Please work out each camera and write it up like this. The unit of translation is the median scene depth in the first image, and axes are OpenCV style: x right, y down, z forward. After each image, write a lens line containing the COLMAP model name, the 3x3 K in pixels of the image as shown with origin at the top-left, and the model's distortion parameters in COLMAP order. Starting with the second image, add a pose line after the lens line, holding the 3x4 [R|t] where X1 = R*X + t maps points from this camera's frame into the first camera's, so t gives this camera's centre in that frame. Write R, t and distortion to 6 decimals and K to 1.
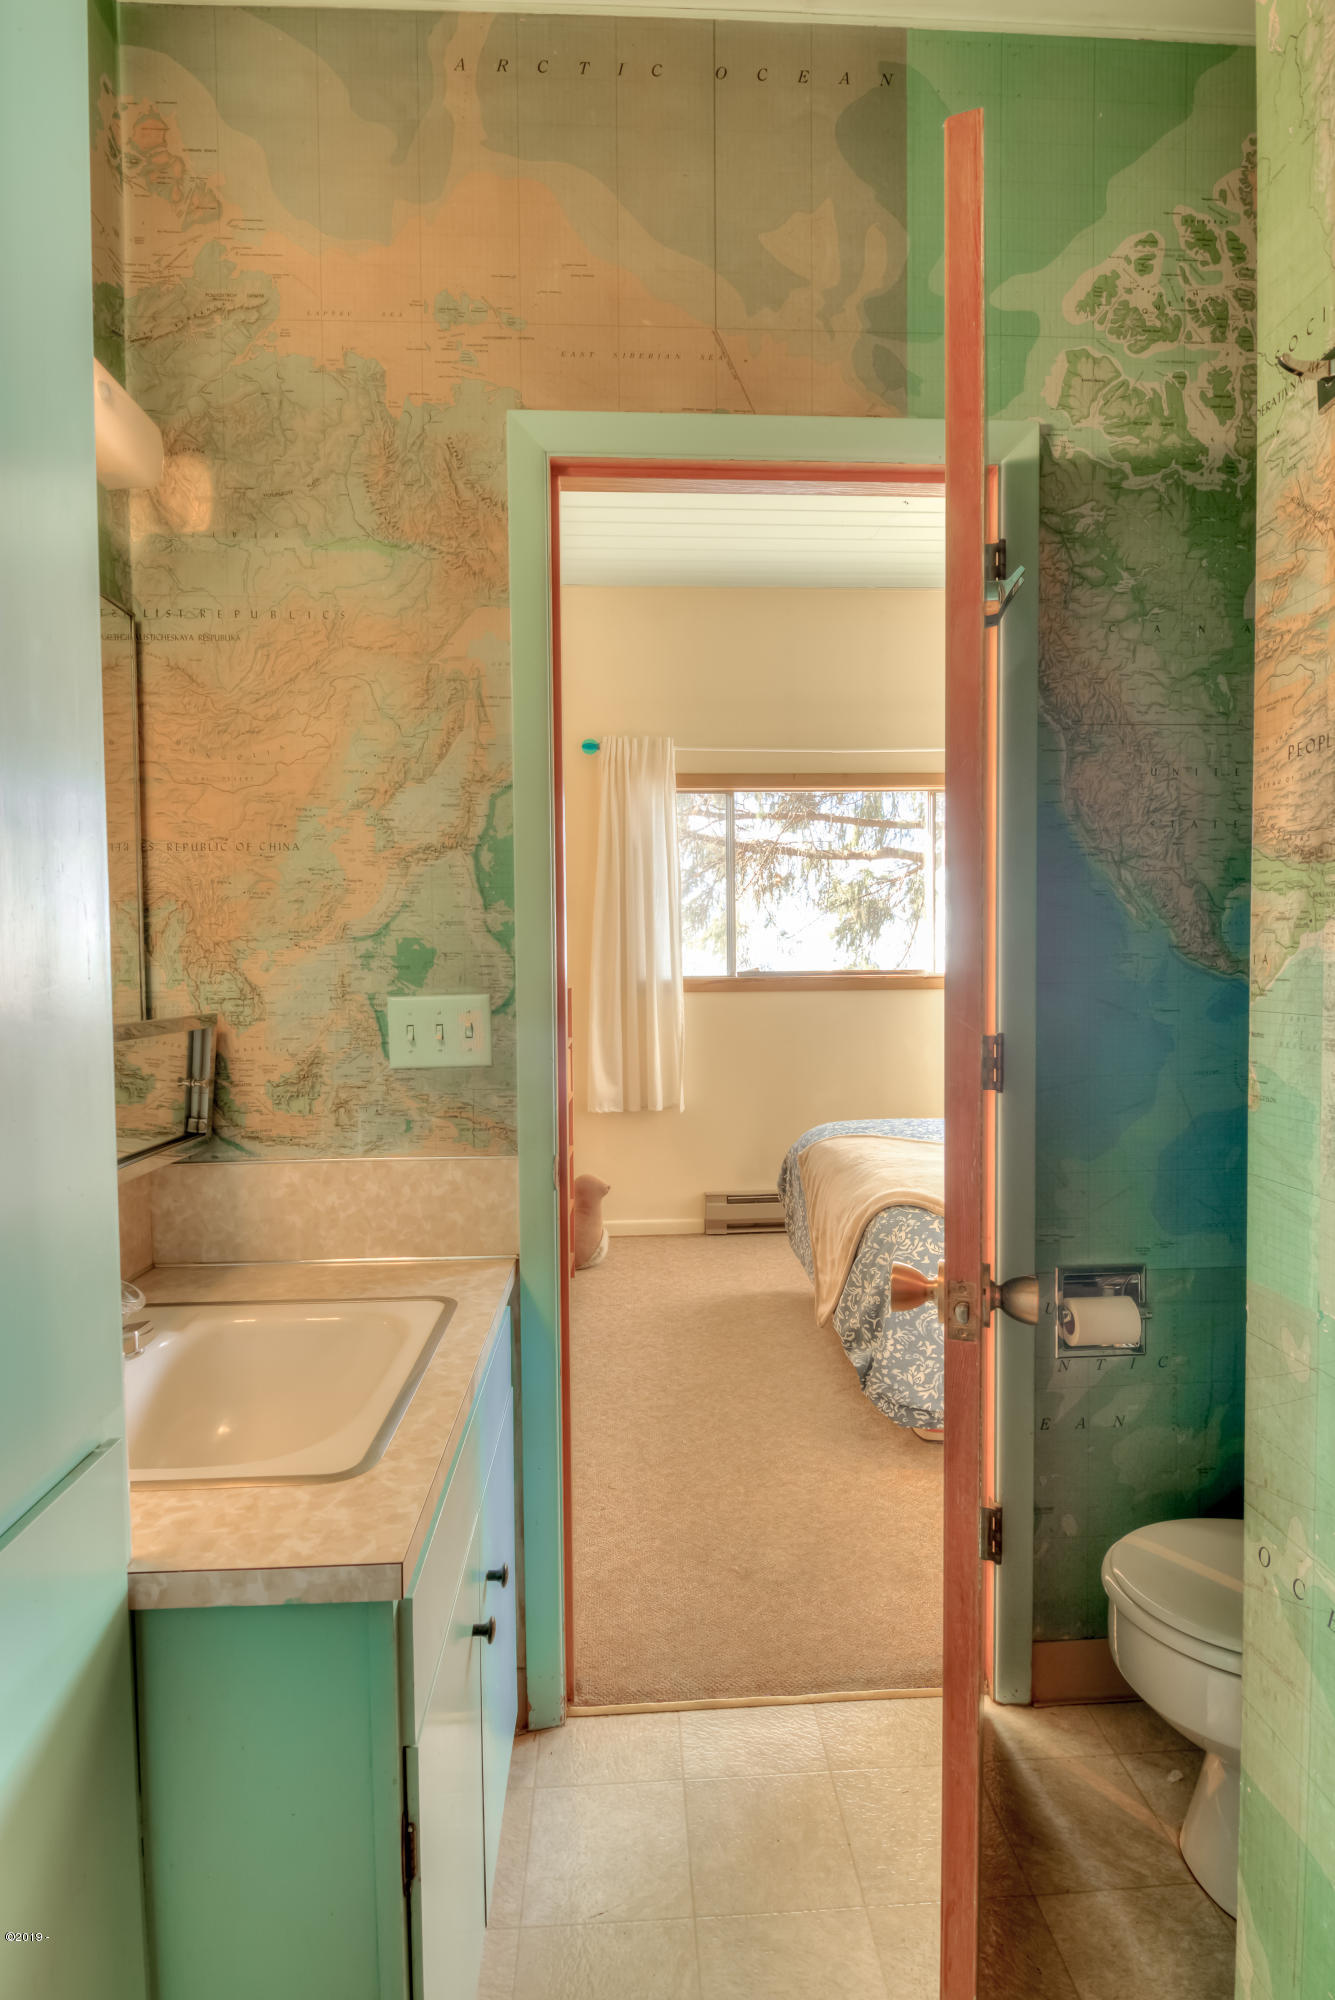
lens RADIAL K [[1024.7, 0, 670.6], [0, 1024.7, 999.1], [0, 0, 1]] dist [0.000599, 0.001335]
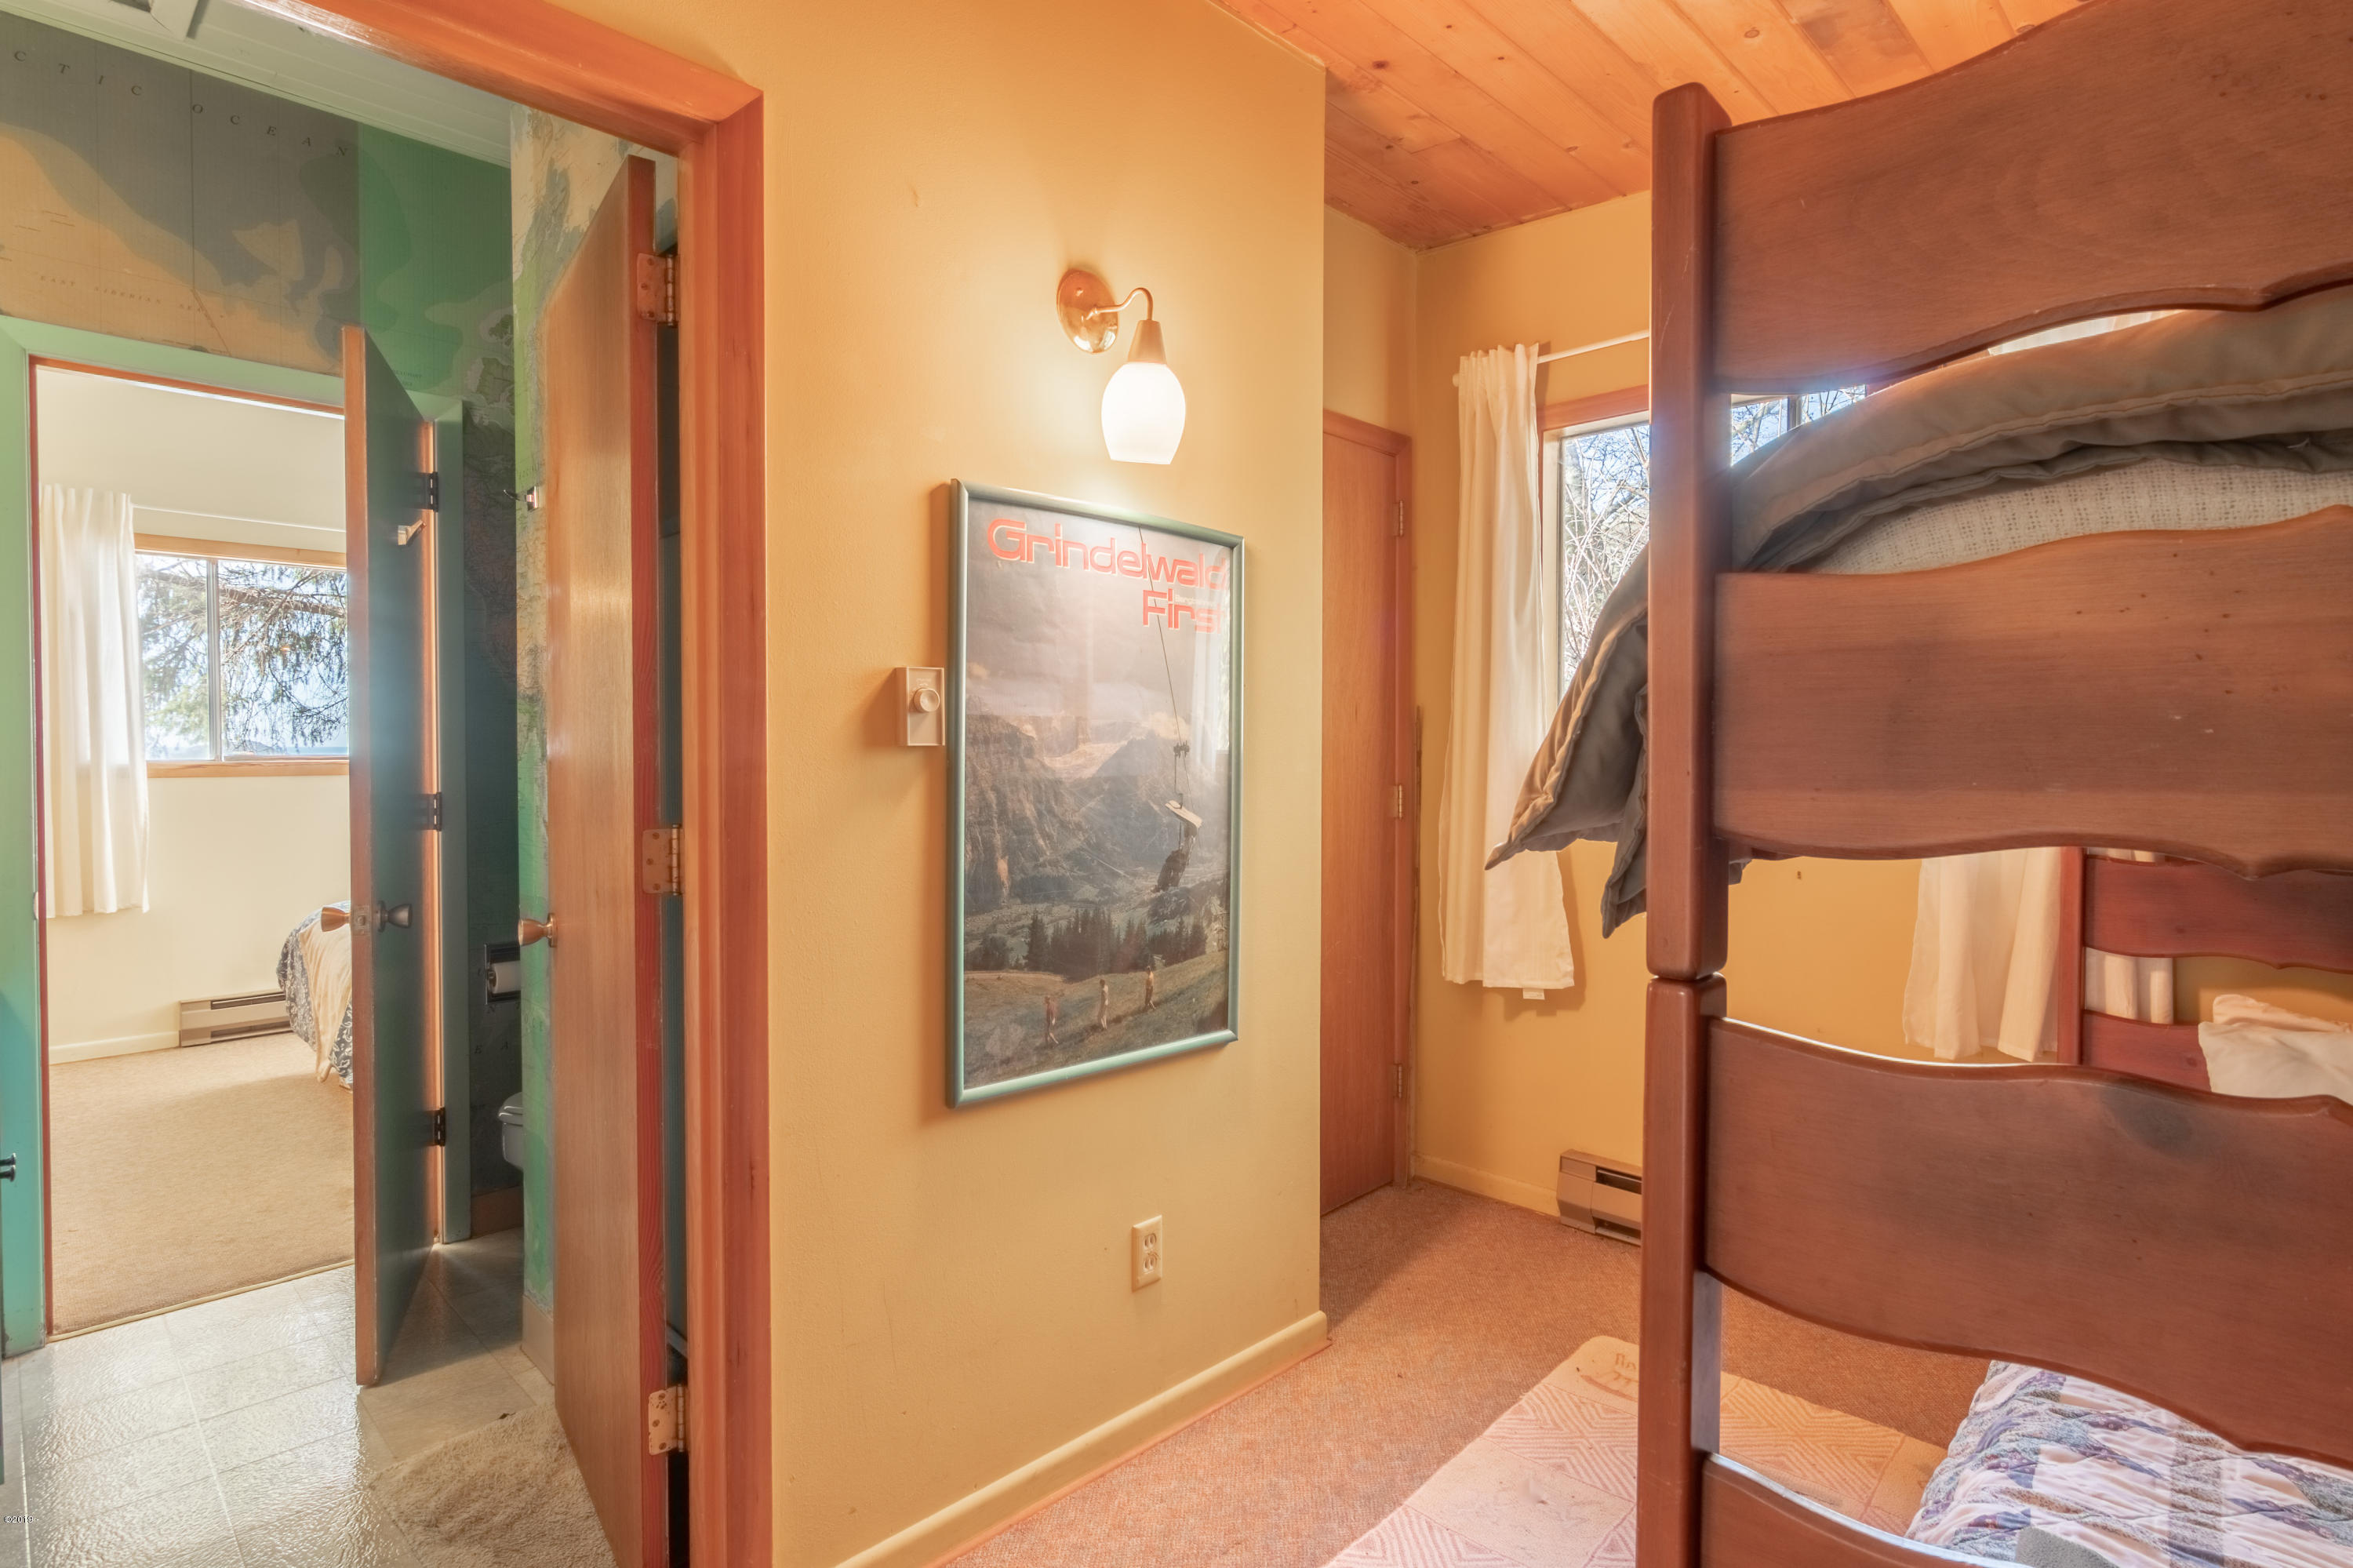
lens RADIAL K [[1205.6, 0, 1179.8], [0, 1205.6, 771.2], [0, 0, 1]] dist [0.000599, 0.001335]
pose [[0.744325, -0.003985, 0.667805, -0.022043], [0.016872, 0.999775, -0.012838, 0.017518], [-0.667604, 0.020823, 0.744225, -0.427054]]
